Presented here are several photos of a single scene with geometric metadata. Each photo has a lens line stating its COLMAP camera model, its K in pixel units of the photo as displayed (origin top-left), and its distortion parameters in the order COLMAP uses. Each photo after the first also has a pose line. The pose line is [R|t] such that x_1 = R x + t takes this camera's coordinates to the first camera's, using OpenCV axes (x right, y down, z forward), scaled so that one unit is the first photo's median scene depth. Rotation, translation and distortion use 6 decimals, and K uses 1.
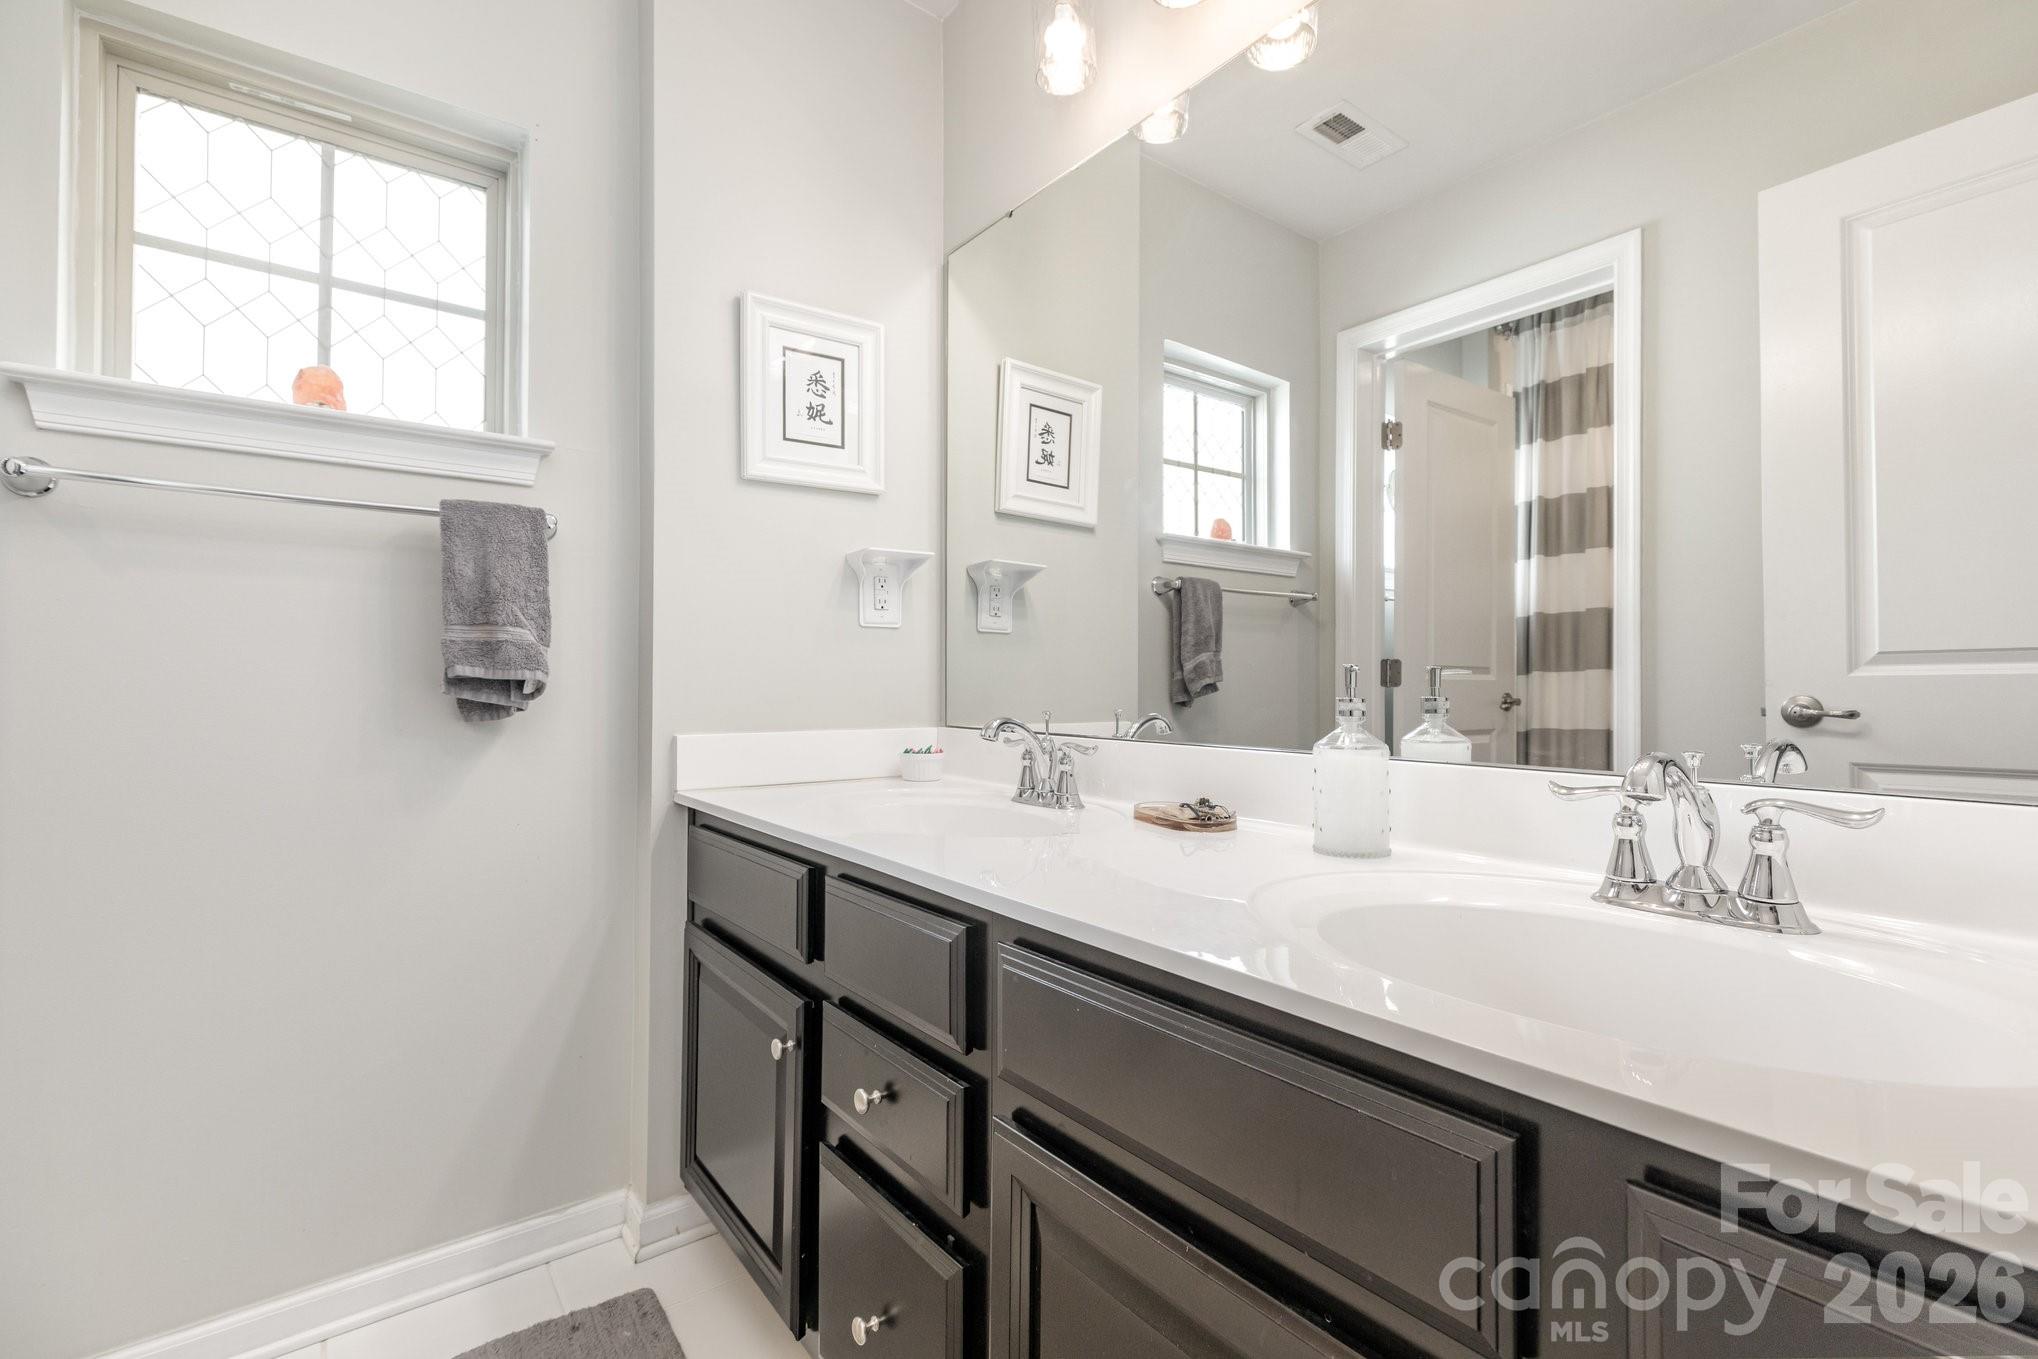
lens RADIAL K [[905.8, 0, 1022.4], [0, 905.8, 657.3], [0, 0, 1]] dist [-0.000284, 0.000027]
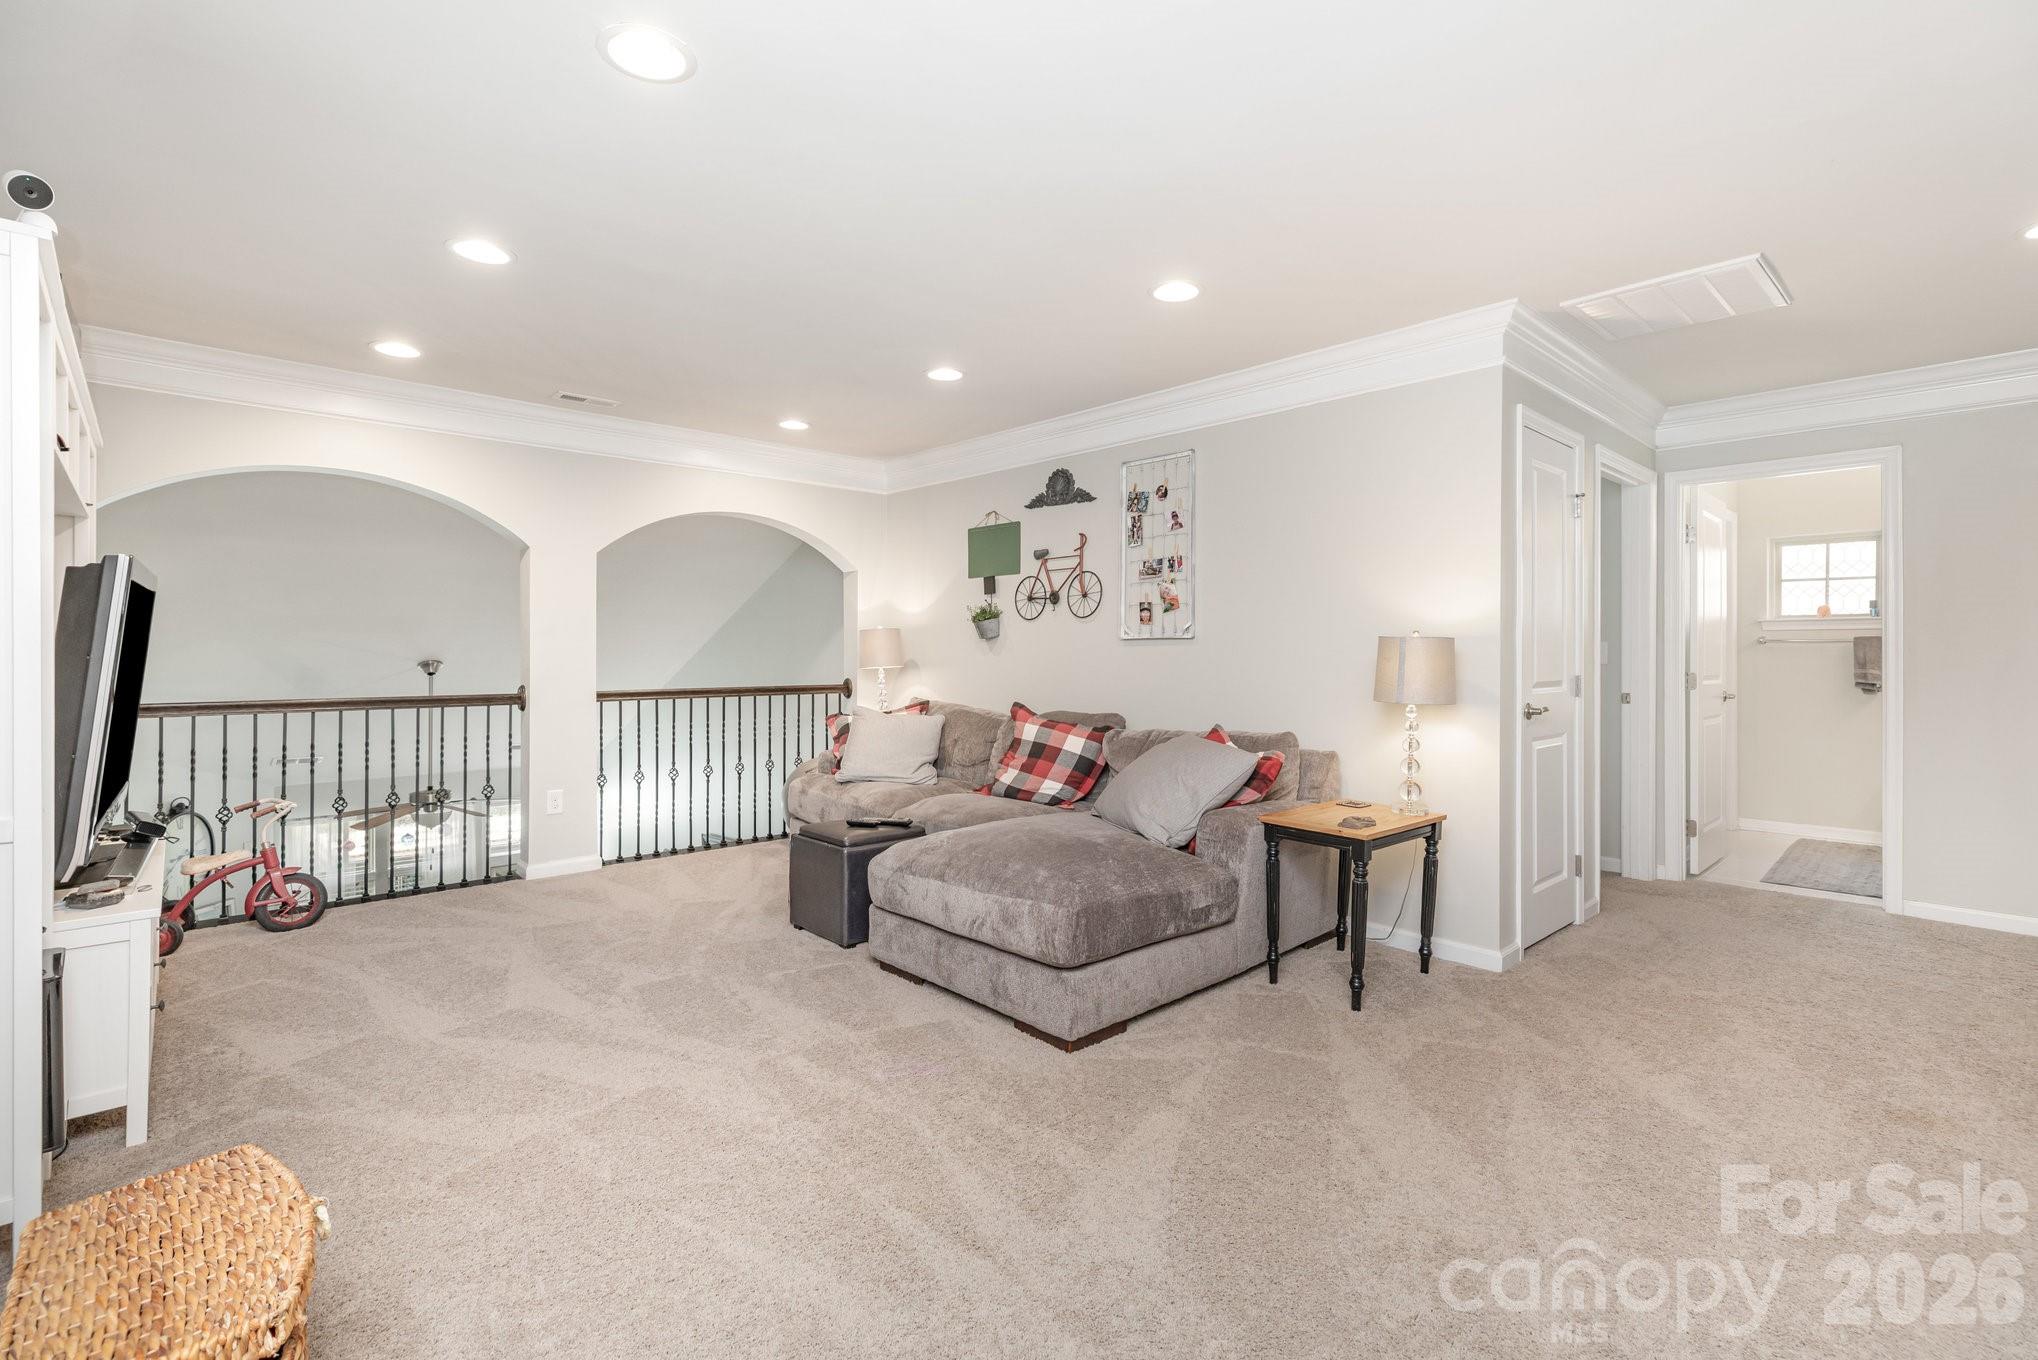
lens RADIAL K [[905.8, 0, 1022.4], [0, 905.8, 657.8], [0, 0, 1]] dist [-0.000284, 0.000027]
pose [[0.078342, -0.000218, -0.996927, 3.025327], [0.019109, 0.999817, 0.001283, -0.158291], [0.996743, -0.019150, 0.078332, -2.941387]]
